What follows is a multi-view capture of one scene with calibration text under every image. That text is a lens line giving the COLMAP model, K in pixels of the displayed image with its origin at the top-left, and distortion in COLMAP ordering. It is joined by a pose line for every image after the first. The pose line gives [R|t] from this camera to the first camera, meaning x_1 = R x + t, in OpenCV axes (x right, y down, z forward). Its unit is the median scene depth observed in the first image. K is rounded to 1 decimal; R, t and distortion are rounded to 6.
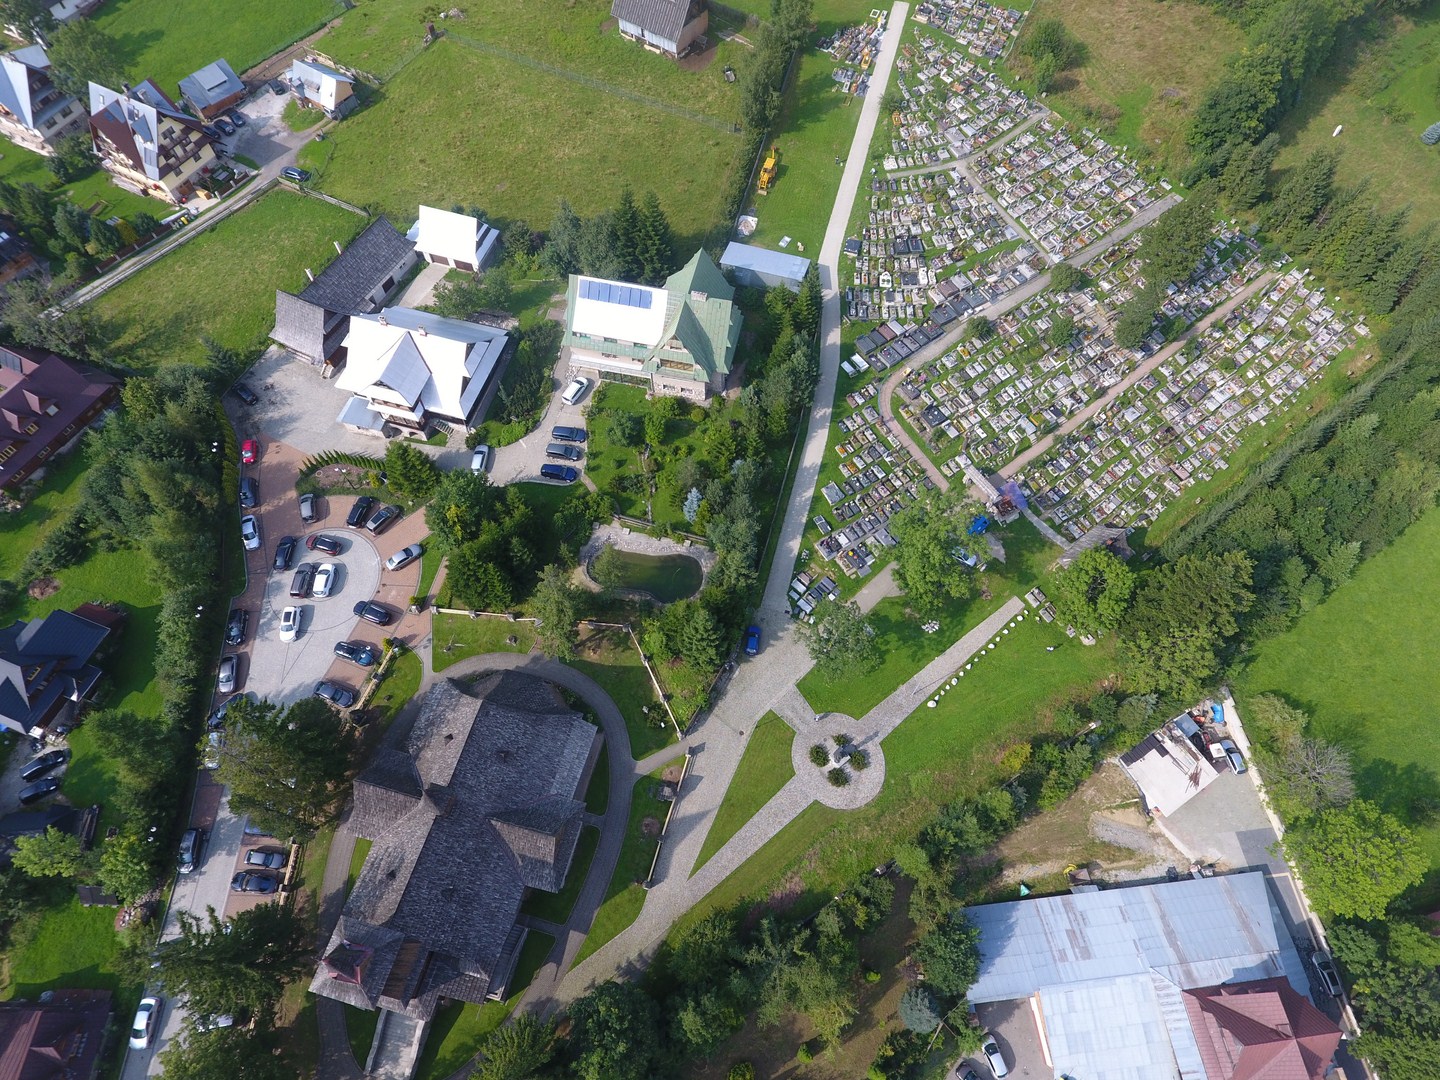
lens RADIAL K [[841.1, 0, 735.1], [0, 841.1, 529.7], [0, 0, 1]] dist [-0.003728, -0.001661]
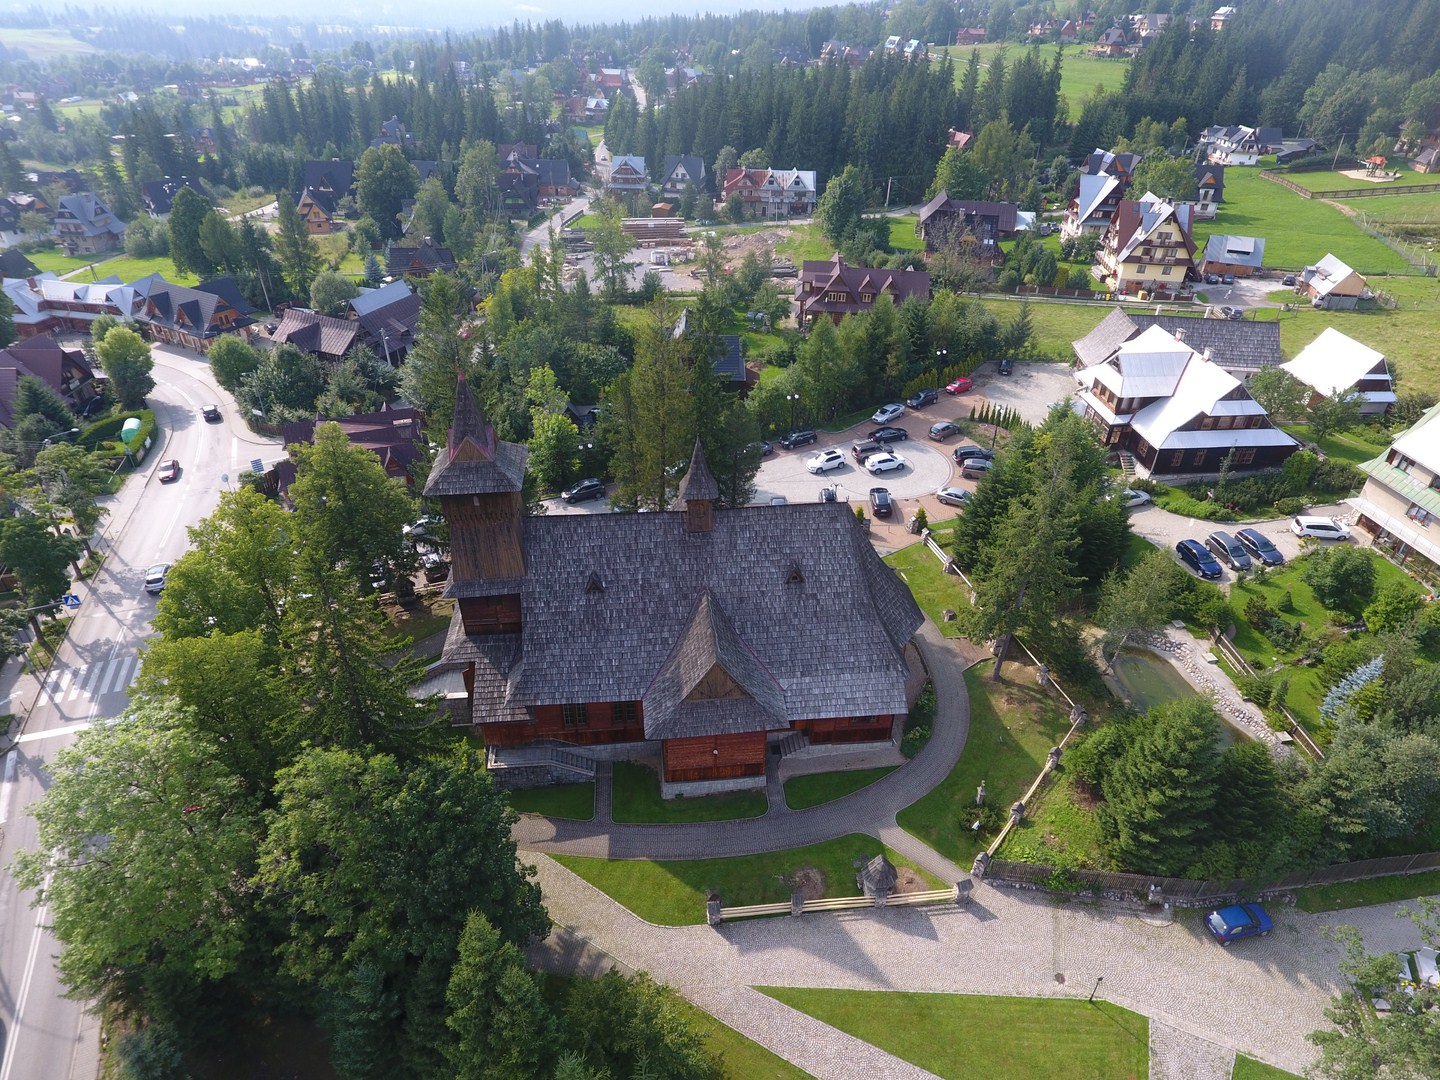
lens RADIAL K [[841.1, 0, 735.1], [0, 841.1, 529.7], [0, 0, 1]] dist [-0.003728, -0.001661]
pose [[0.360027, 0.499226, -0.788133, 0.154610], [-0.824509, 0.565550, -0.018408, 0.214151], [0.436539, 0.656450, 0.615229, 0.388342]]
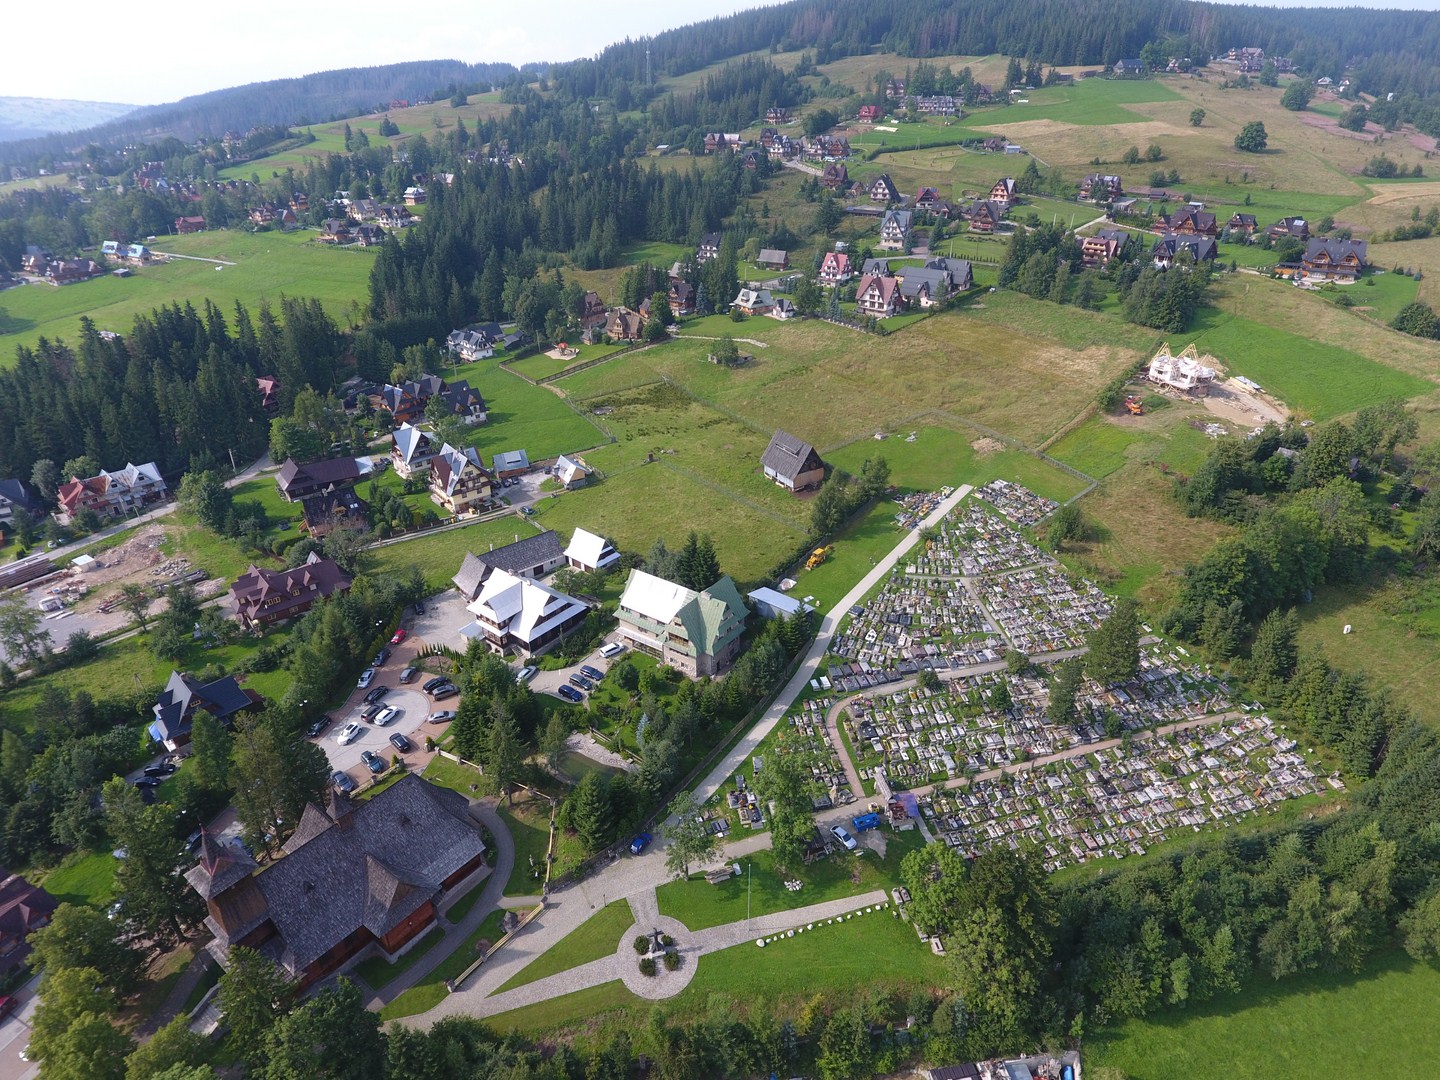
lens RADIAL K [[841.1, 0, 735.1], [0, 841.1, 529.7], [0, 0, 1]] dist [-0.003728, -0.001661]
pose [[0.923048, 0.156779, -0.351288, 0.423598], [-0.324773, 0.807013, -0.493207, 0.272892], [0.206170, 0.569342, 0.795829, -0.141289]]
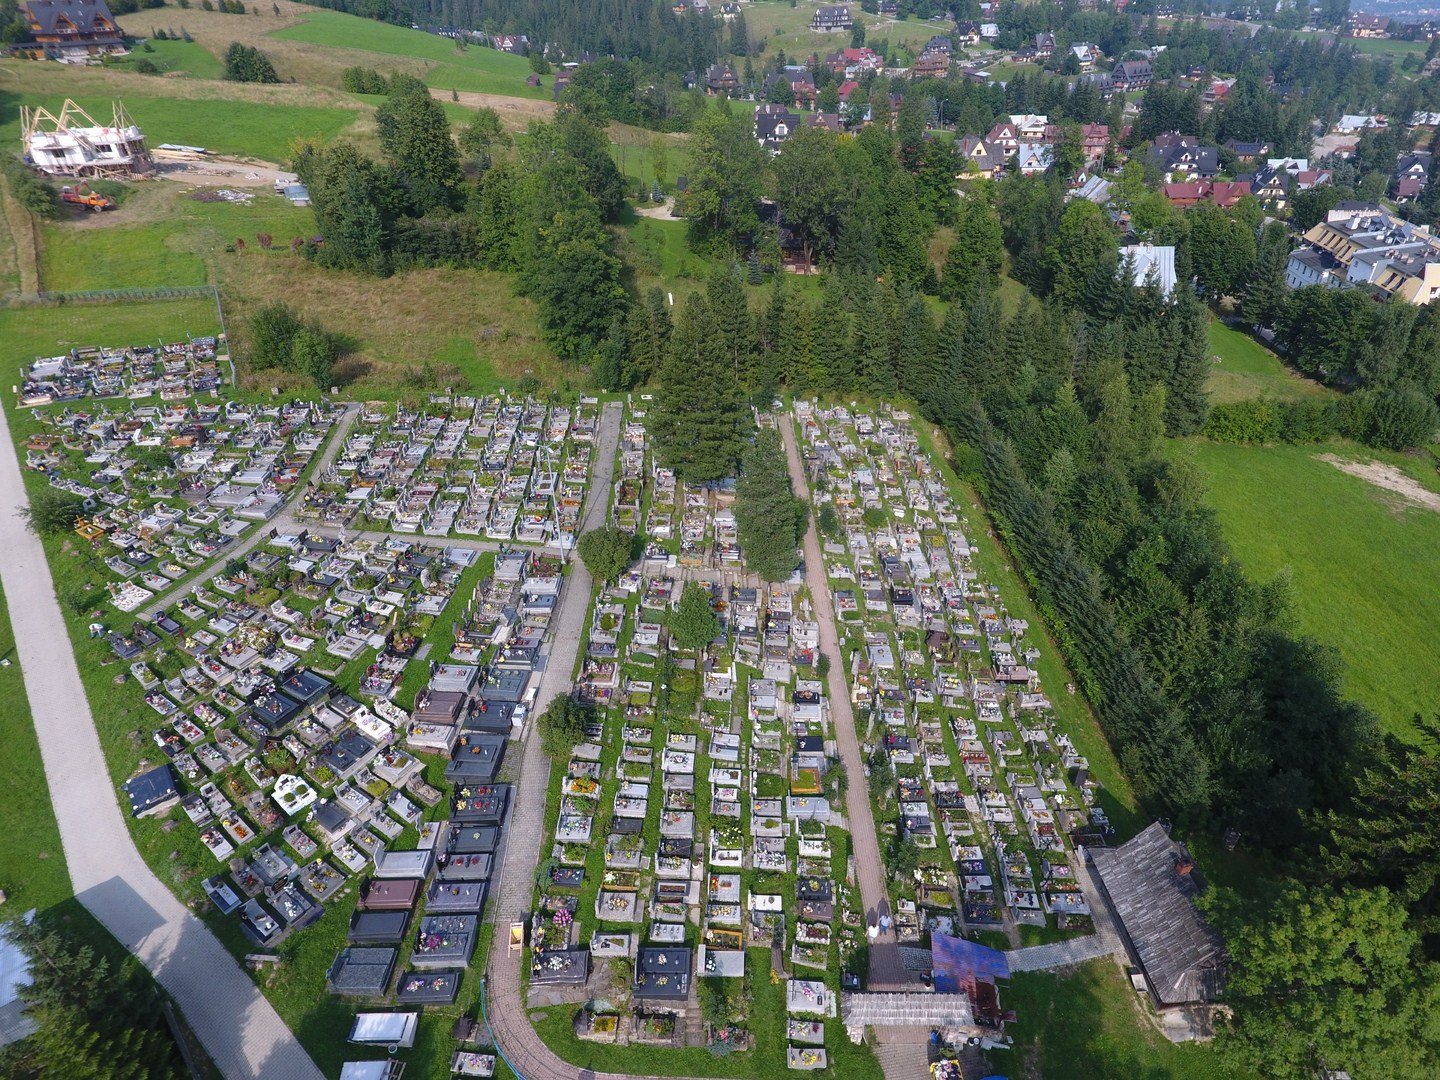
lens RADIAL K [[840.5, 0, 733.8], [0, 840.5, 526.5], [0, 0, 1]] dist [-0.000722, -0.001917]
pose [[0.575918, -0.477272, 0.663724, 0.102591], [0.729478, 0.666512, -0.153697, -0.179655], [-0.369025, 0.572689, 0.732016, 0.599621]]
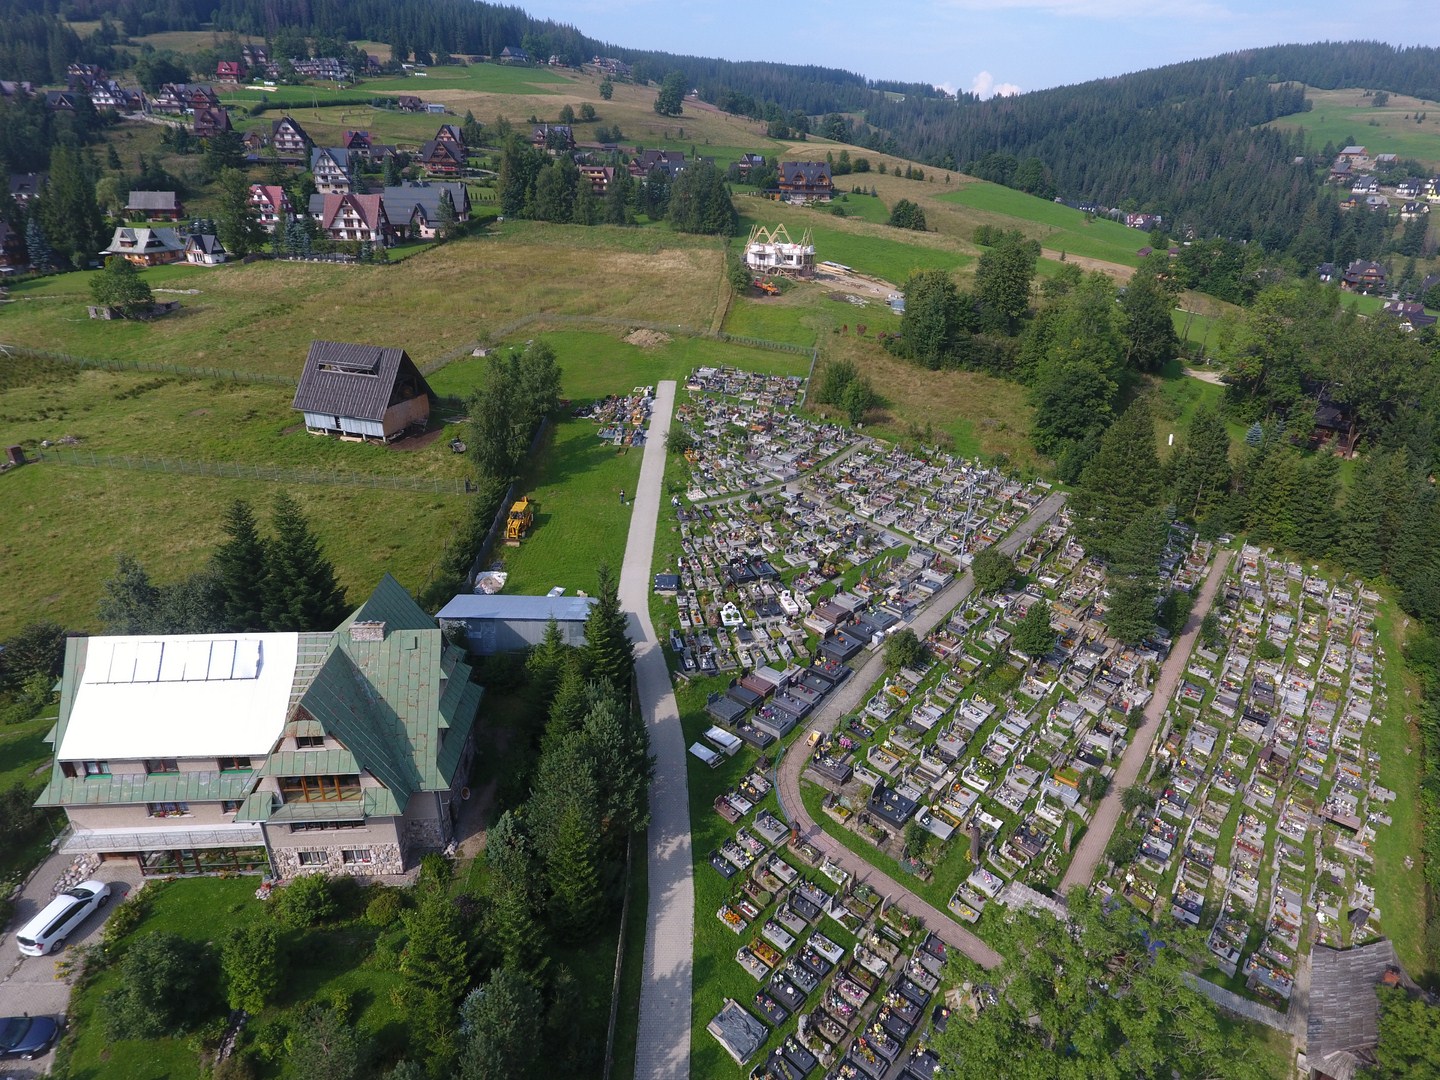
lens RADIAL K [[840.4, 0, 736.6], [0, 840.4, 527.2], [0, 0, 1]] dist [-0.003182, -0.001947]
pose [[0.960459, -0.114120, 0.253958, 0.038697], [0.243403, 0.787022, -0.566879, -0.005192], [-0.135179, 0.606278, 0.783679, 0.508521]]
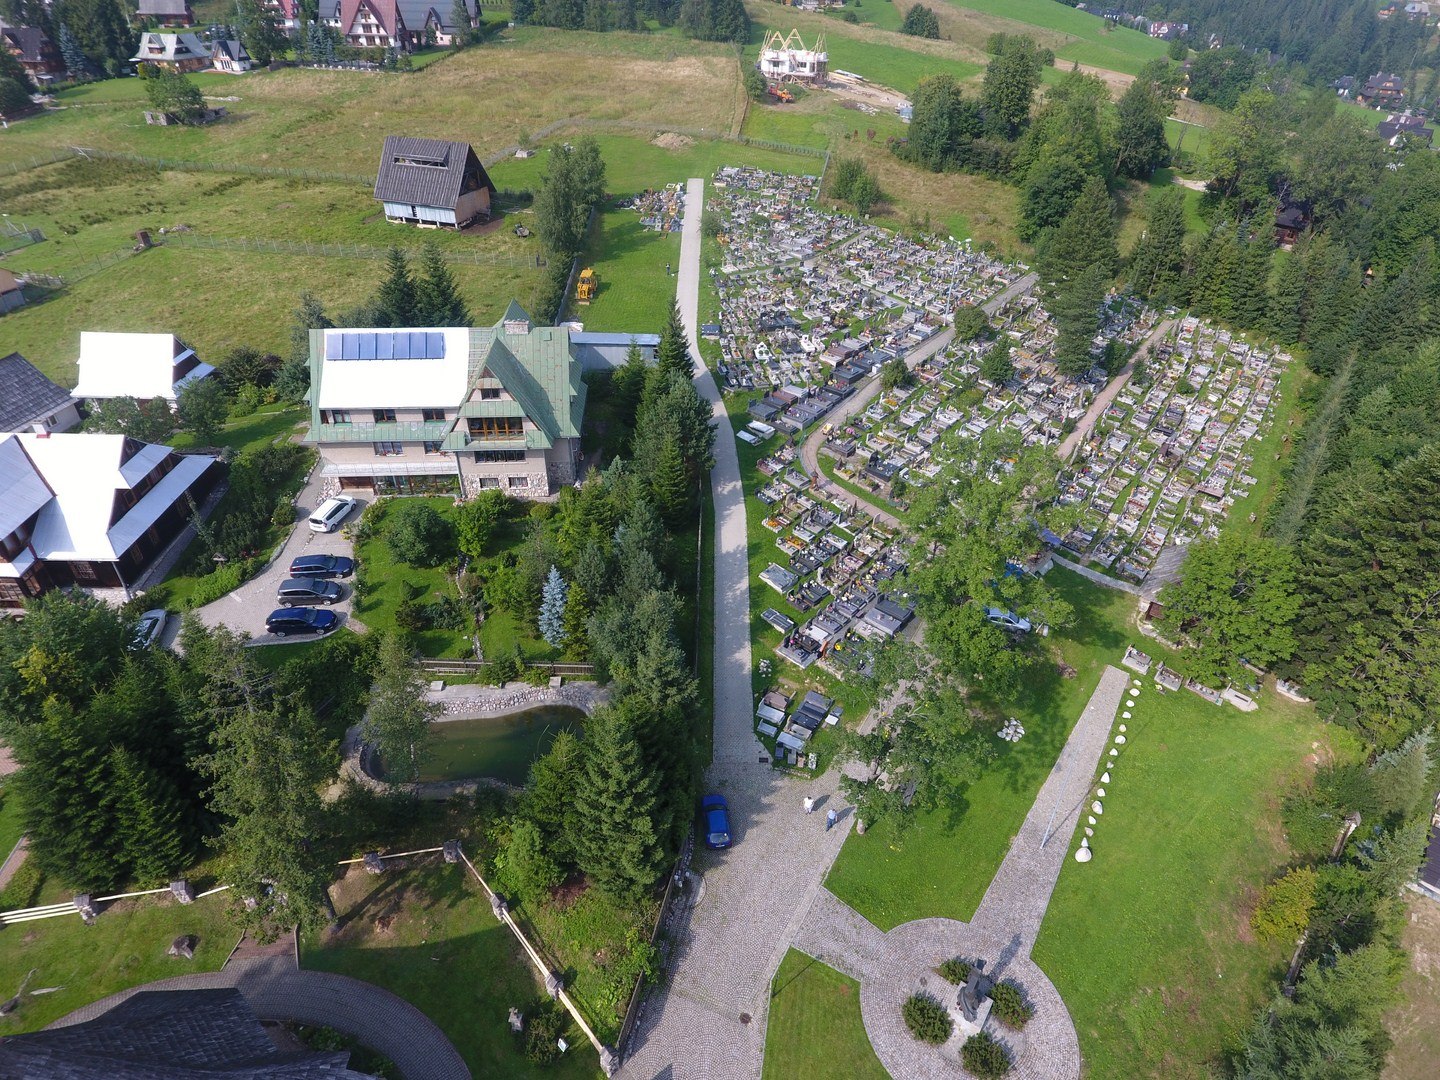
lens RADIAL K [[840.4, 0, 736.6], [0, 840.4, 527.2], [0, 0, 1]] dist [-0.003182, -0.001947]
pose [[0.960943, -0.157327, 0.227676, -0.046651], [0.241834, 0.877359, -0.414437, 0.163424], [-0.134551, 0.453310, 0.881139, 0.411349]]
